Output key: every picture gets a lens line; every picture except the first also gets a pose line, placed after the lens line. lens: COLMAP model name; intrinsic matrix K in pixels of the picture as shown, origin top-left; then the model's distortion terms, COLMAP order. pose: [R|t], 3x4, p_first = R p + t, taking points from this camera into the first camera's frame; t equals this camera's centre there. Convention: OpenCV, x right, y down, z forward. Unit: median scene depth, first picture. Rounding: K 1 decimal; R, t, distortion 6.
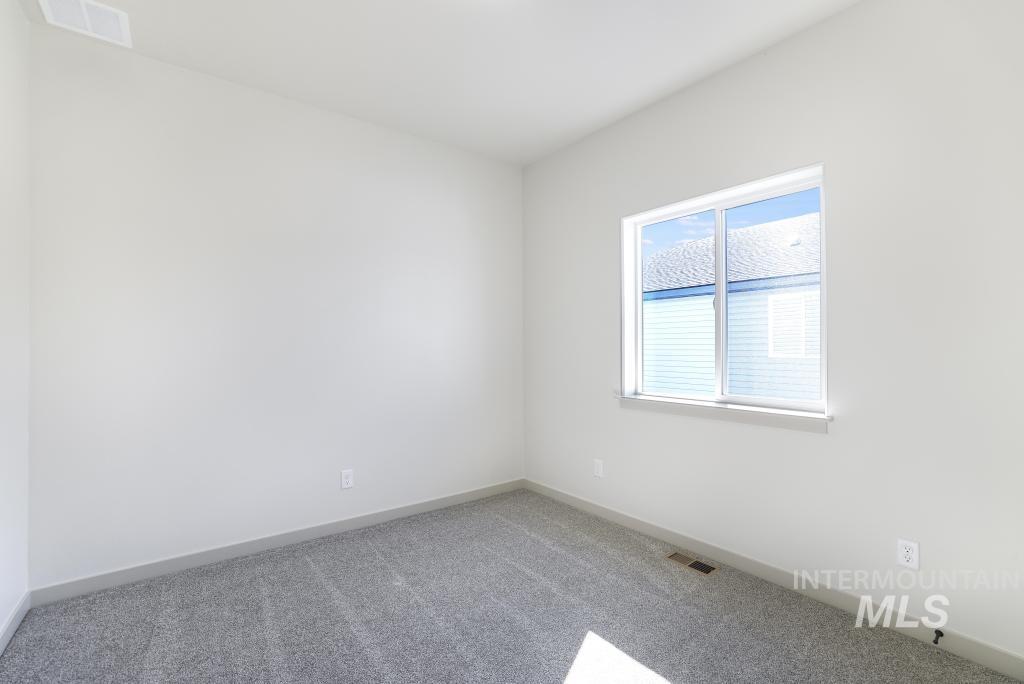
lens RADIAL K [[452.8, 0, 512.0], [0, 452.8, 342.0], [0, 0, 1]] dist [-0.043727, 0.017580]
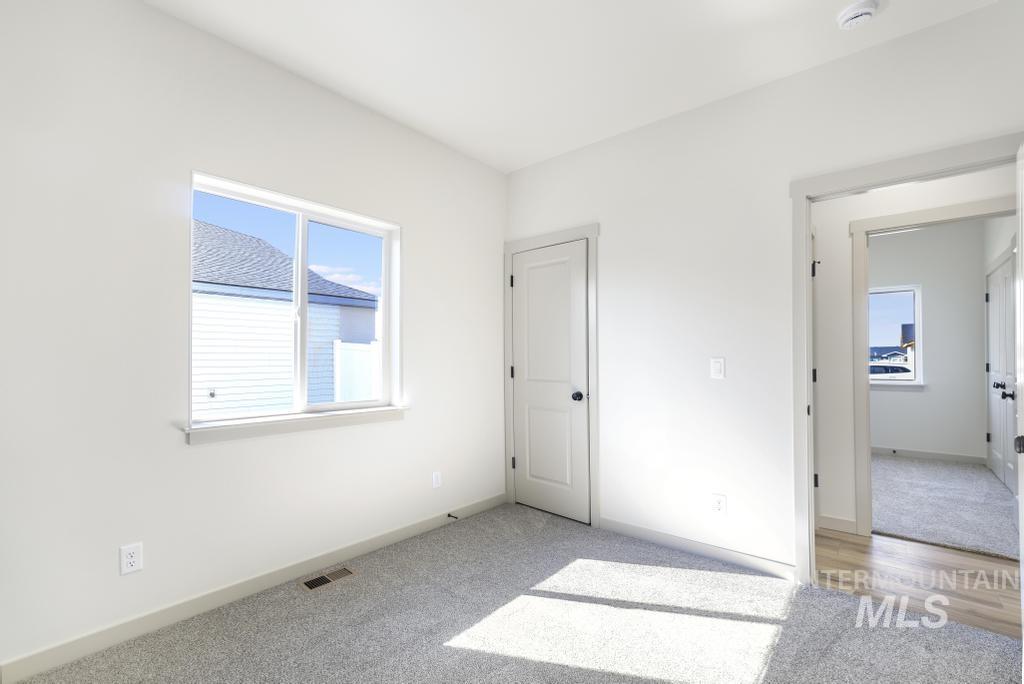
lens RADIAL K [[452.8, 0, 512.0], [0, 452.8, 342.0], [0, 0, 1]] dist [-0.043727, 0.017580]
pose [[-0.210755, 0.032164, 0.977010, -0.677161], [-0.006381, 0.999392, -0.034277, 0.011960], [-0.977518, -0.013458, -0.210421, 0.857895]]
